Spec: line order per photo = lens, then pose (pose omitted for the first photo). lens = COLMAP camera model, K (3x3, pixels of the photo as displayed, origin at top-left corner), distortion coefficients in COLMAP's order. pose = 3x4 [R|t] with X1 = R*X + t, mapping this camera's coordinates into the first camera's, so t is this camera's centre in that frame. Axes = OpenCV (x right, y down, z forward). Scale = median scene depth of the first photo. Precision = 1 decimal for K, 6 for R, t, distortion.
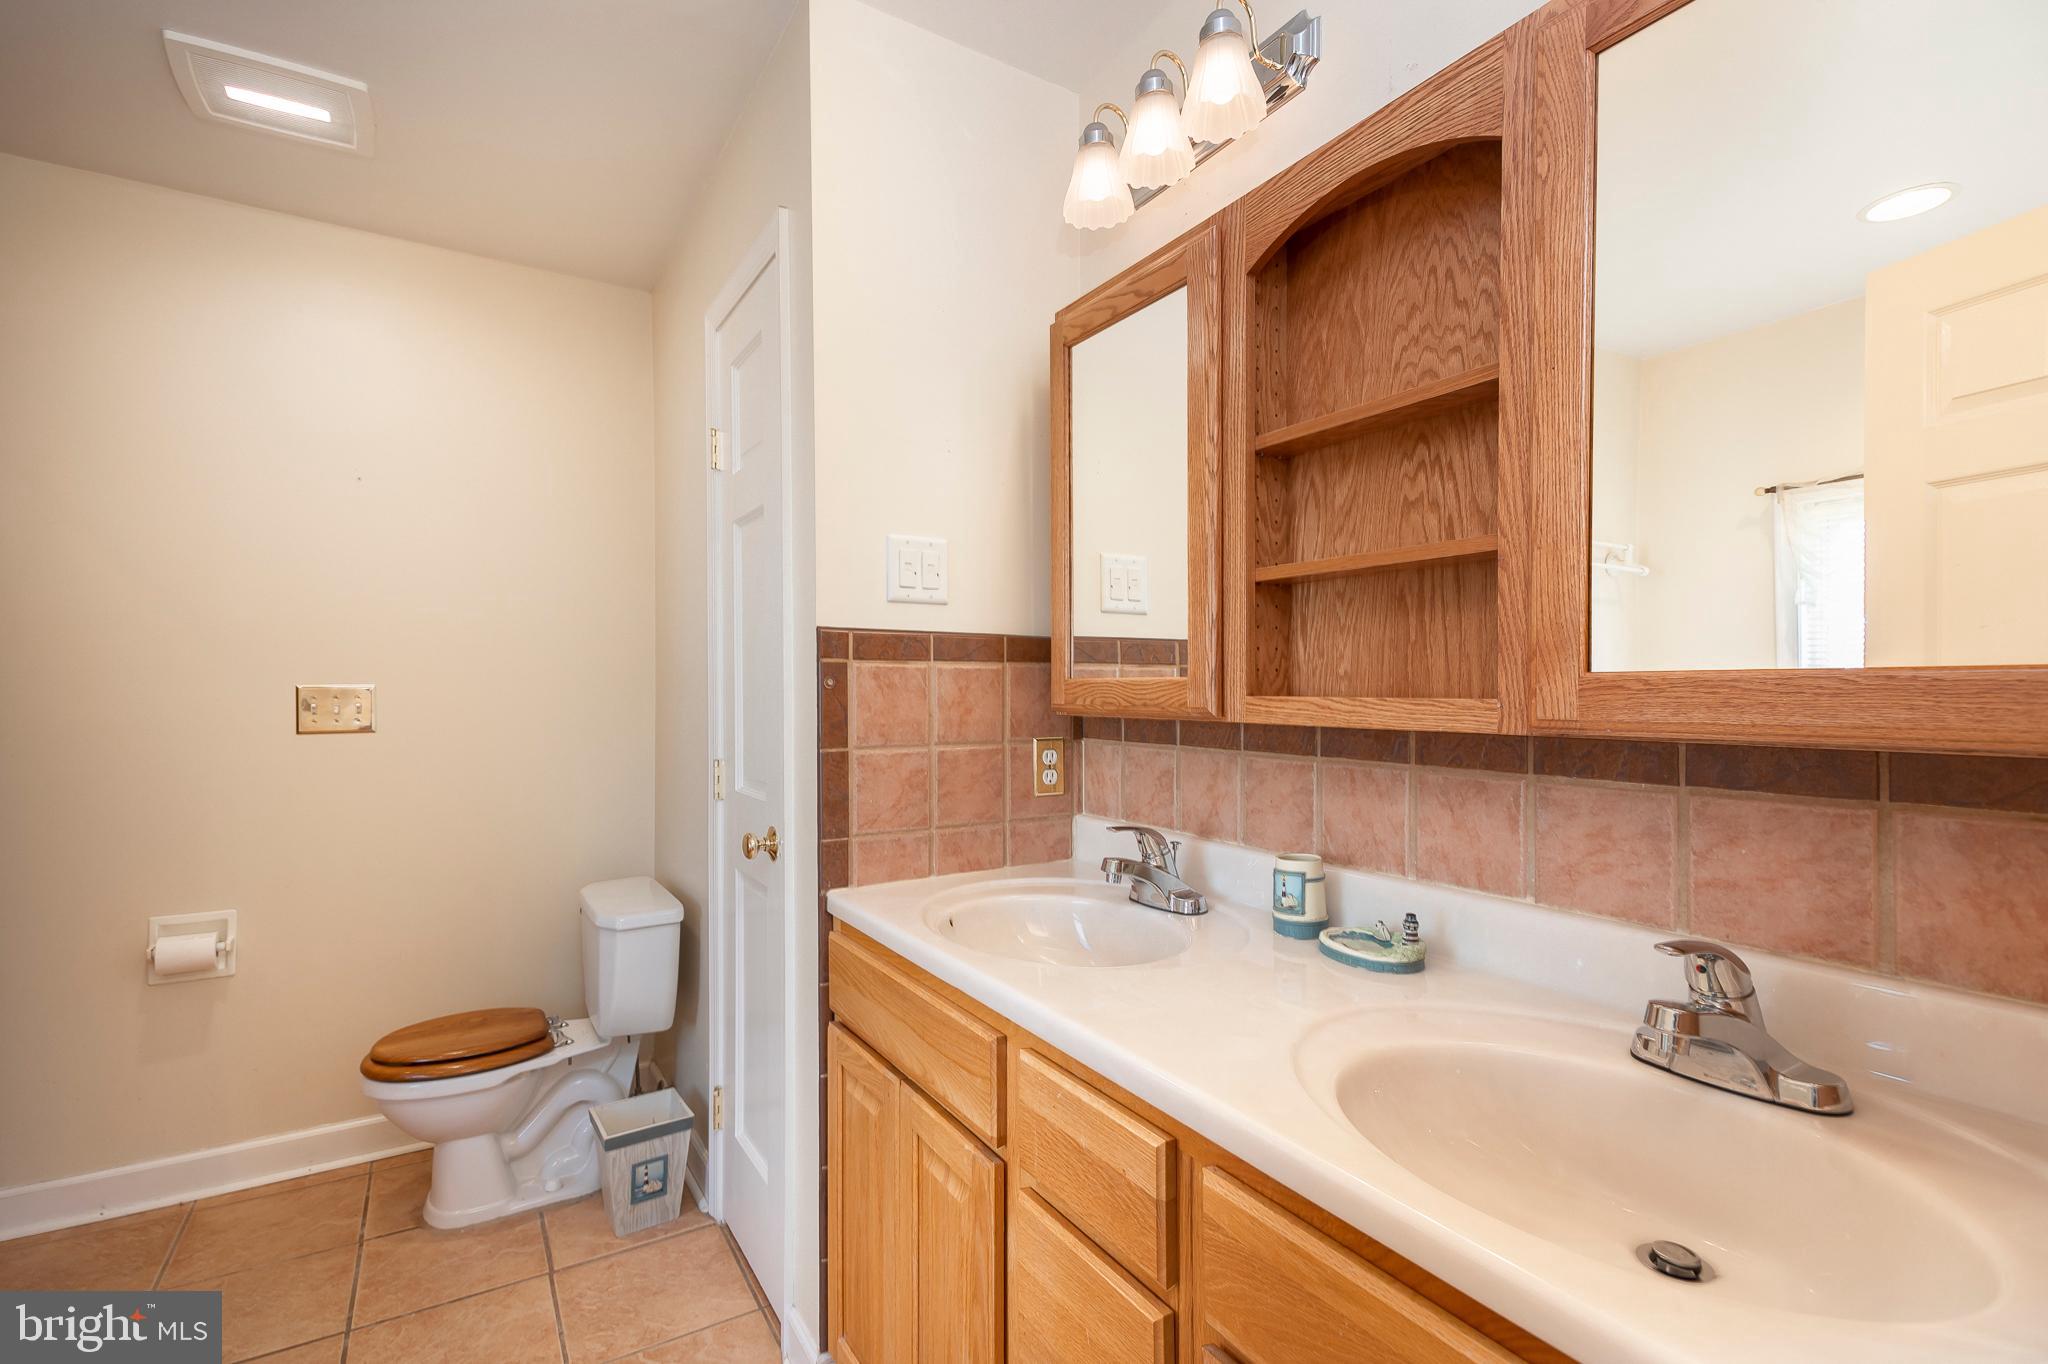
lens RADIAL K [[945.7, 0, 1019.4], [0, 945.7, 693.8], [0, 0, 1]] dist [0.026947, 0.000374]
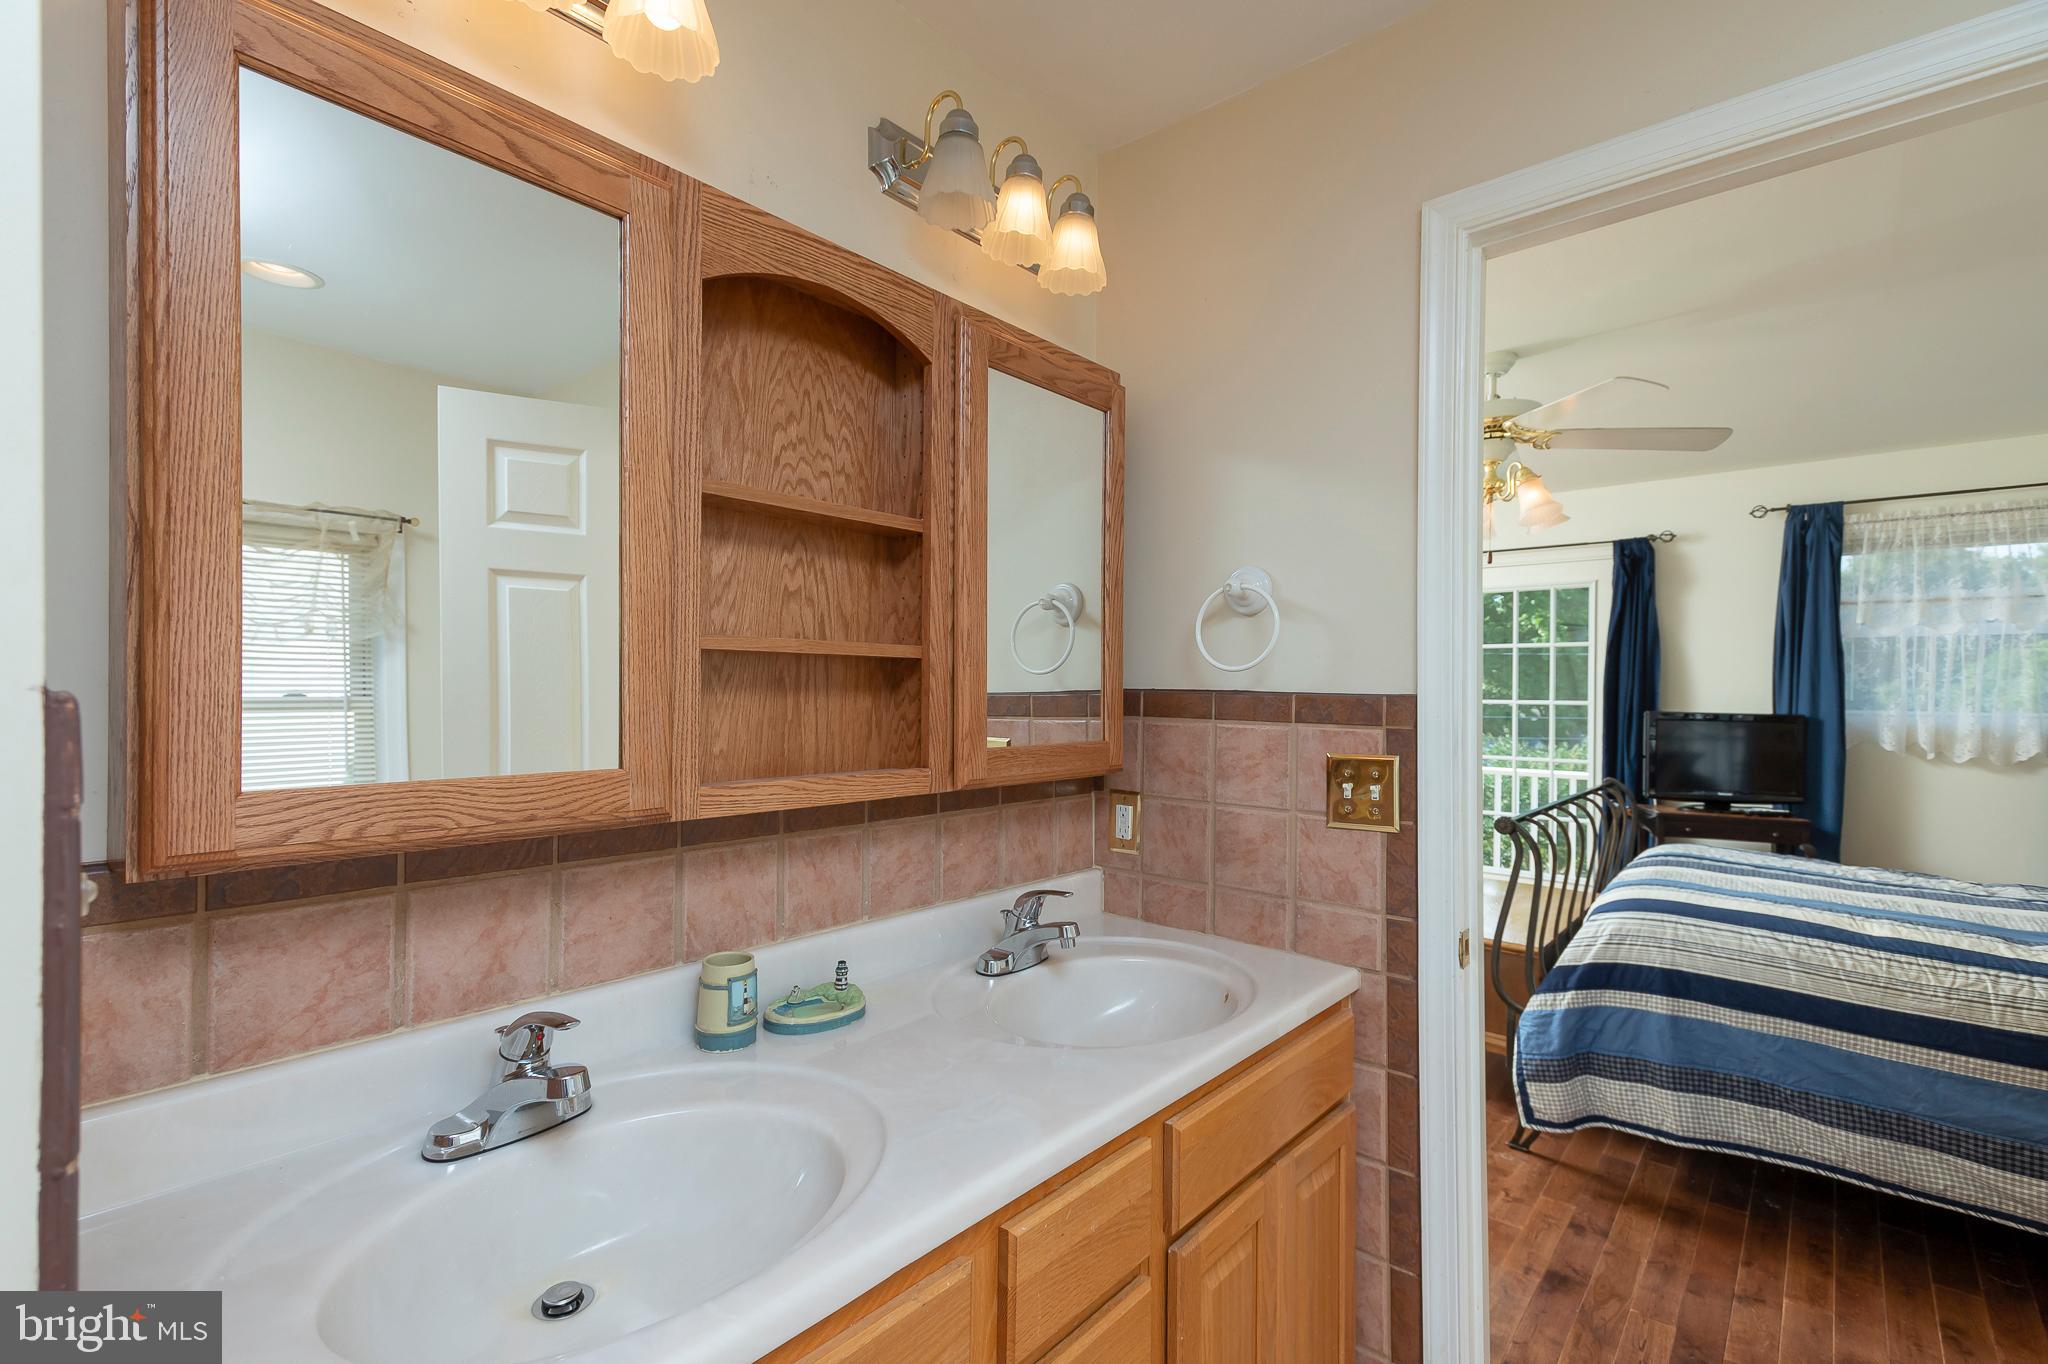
lens RADIAL K [[945.7, 0, 1011.5], [0, 945.7, 689.7], [0, 0, 1]] dist [0.026947, 0.000374]
pose [[-0.310898, -0.001713, 0.950442, -0.704384], [-0.001840, 0.999998, 0.001200, -0.093213], [-0.950442, -0.001375, -0.310900, 1.108244]]
